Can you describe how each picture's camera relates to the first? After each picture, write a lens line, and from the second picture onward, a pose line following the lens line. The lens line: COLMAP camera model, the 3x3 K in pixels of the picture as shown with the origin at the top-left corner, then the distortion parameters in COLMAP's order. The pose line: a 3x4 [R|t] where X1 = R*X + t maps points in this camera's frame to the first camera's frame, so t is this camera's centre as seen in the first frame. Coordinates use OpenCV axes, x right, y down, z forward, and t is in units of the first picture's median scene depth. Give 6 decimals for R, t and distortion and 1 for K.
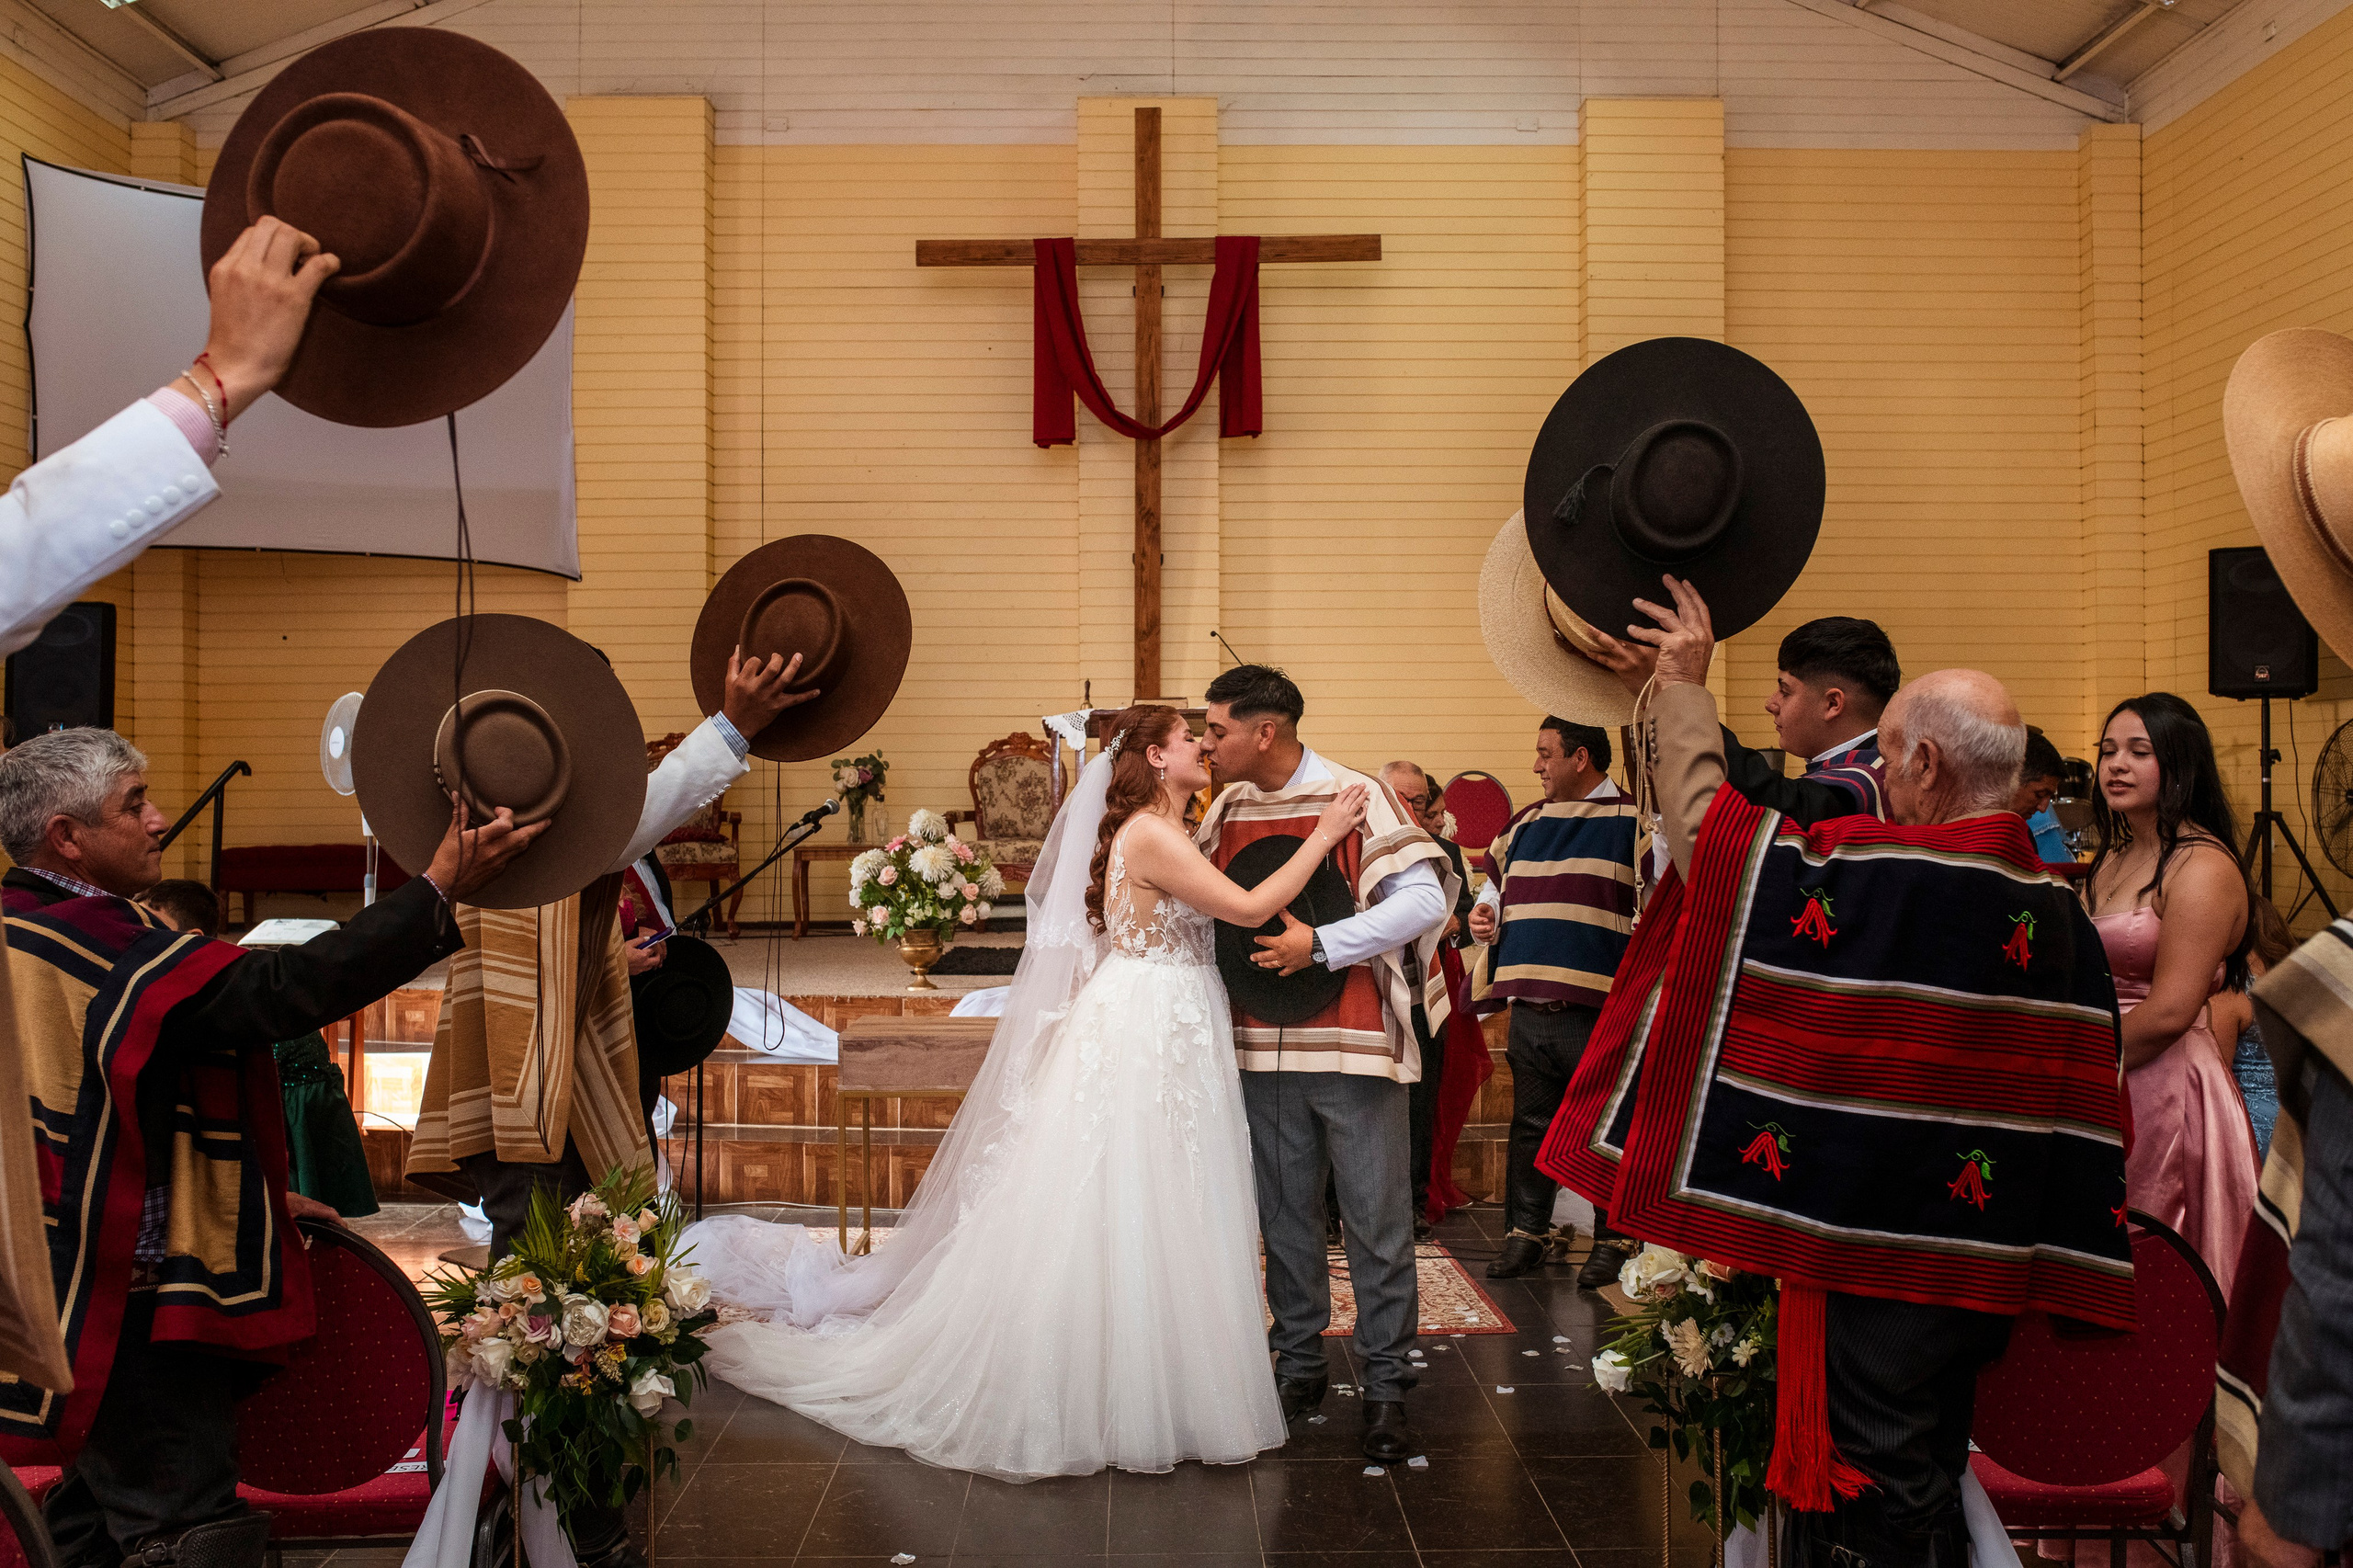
lens RADIAL K [[2135.1, 0, 1146.6], [0, 2135.1, 785.8], [0, 0, 1]] dist [-0.055981, 0.013576]
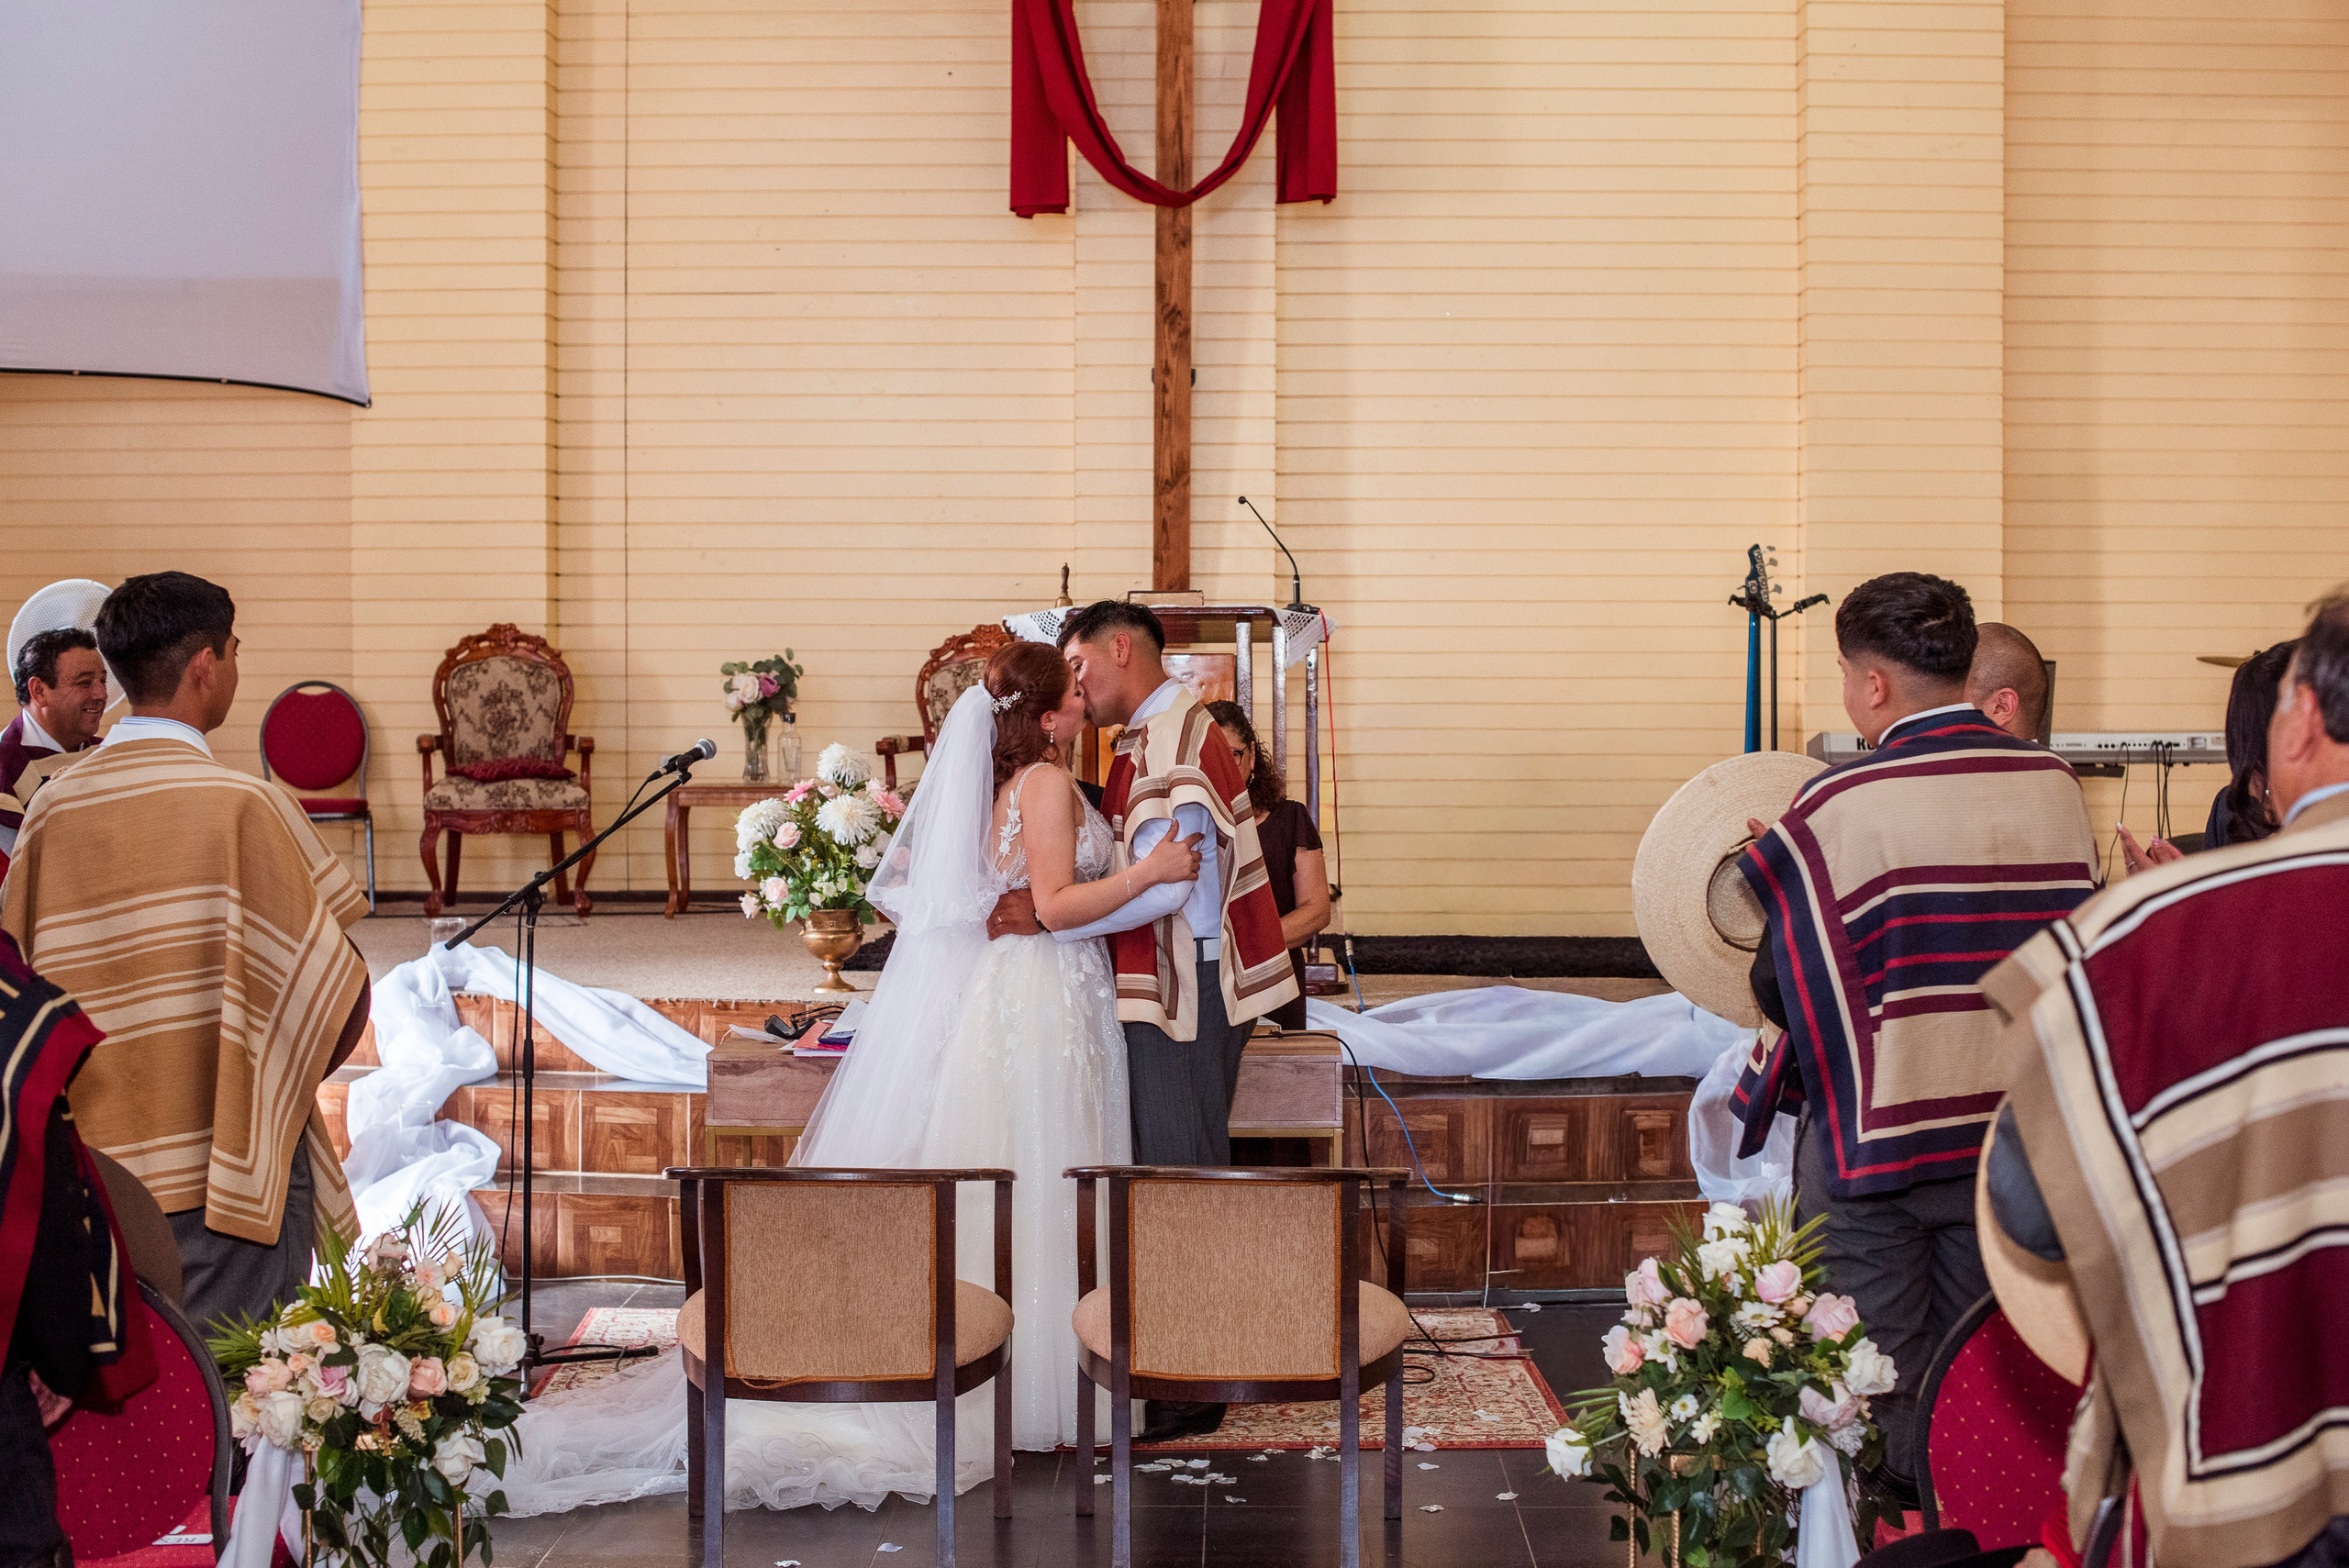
lens RADIAL K [[3368.2, 0, 1142.1], [0, 3368.2, 752.5], [0, 0, 1]] dist [-0.135973, 0.058610]
pose [[0.999476, 0.005125, -0.031950, 0.027505], [-0.004272, 0.999634, 0.026720, -0.013212], [0.032075, -0.026569, 0.999132, -0.108266]]
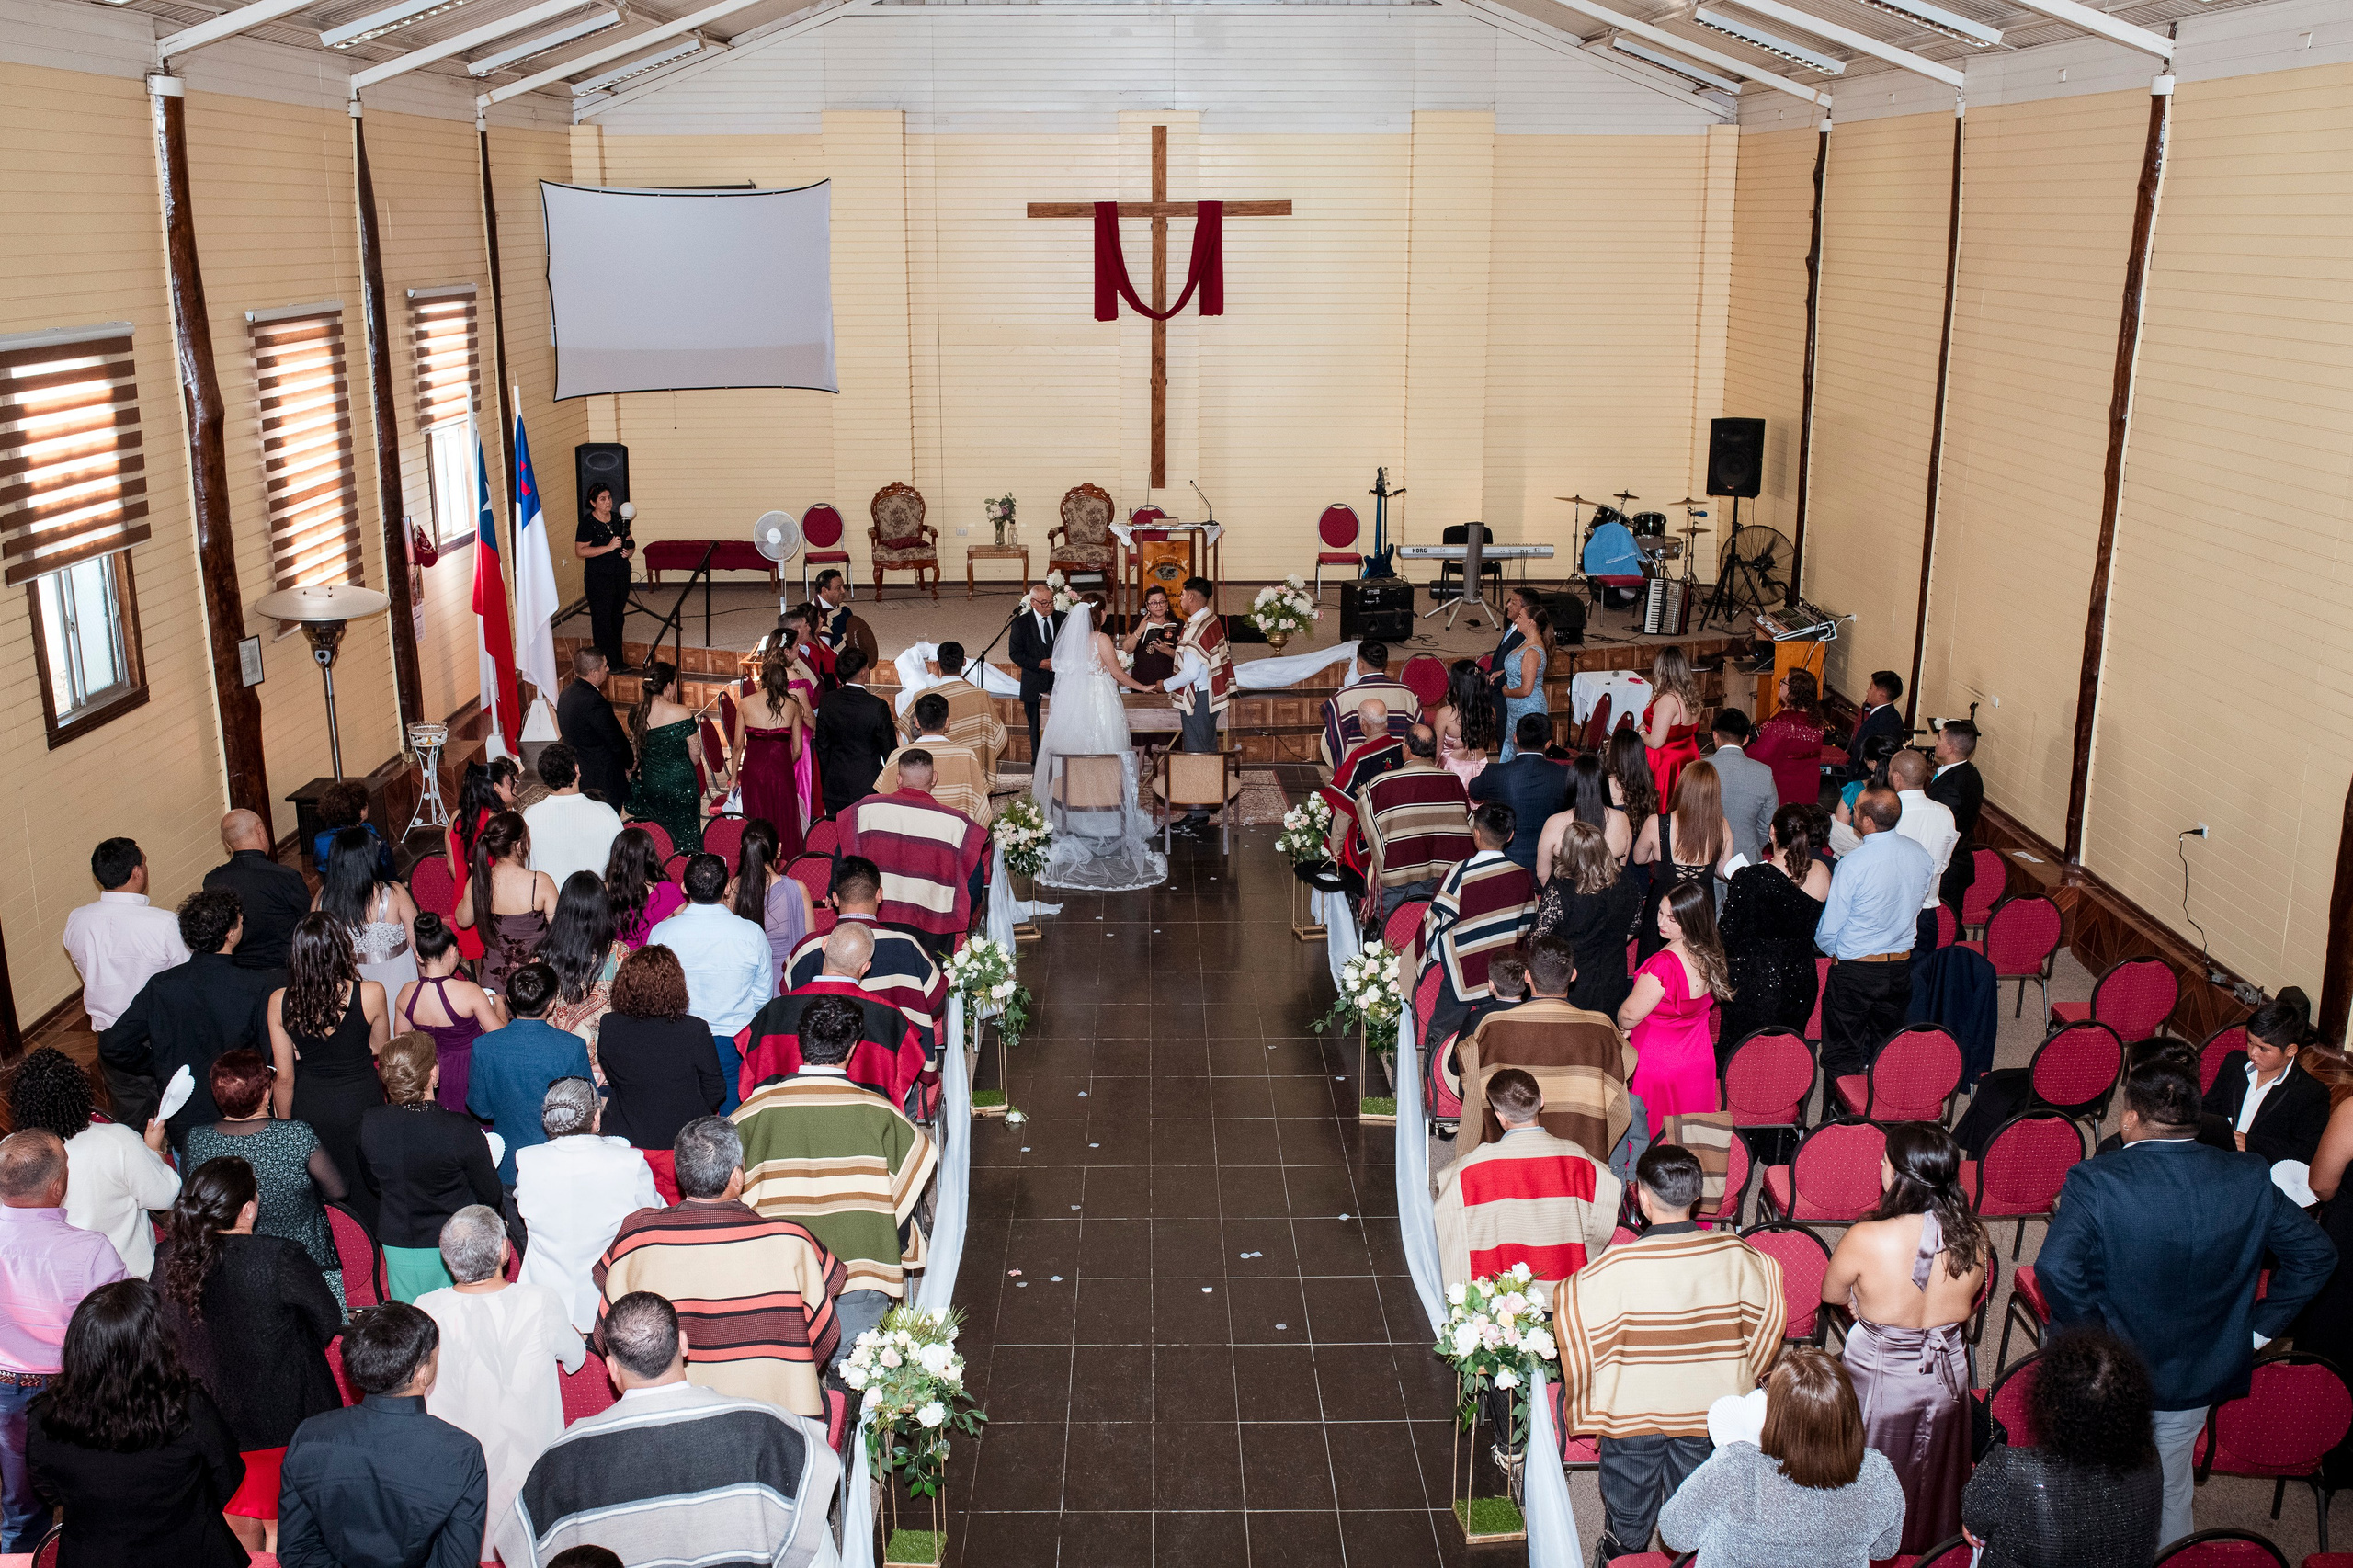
lens RADIAL K [[2219.9, 0, 1175.1], [0, 2219.9, 749.4], [0, 0, 1]] dist [-0.015028, 0.013224]
pose [[0.999931, 0.000345, 0.011712, -0.007723], [-0.003266, 0.968167, 0.250282, -0.287182], [-0.011253, -0.250303, 0.968102, -0.911161]]
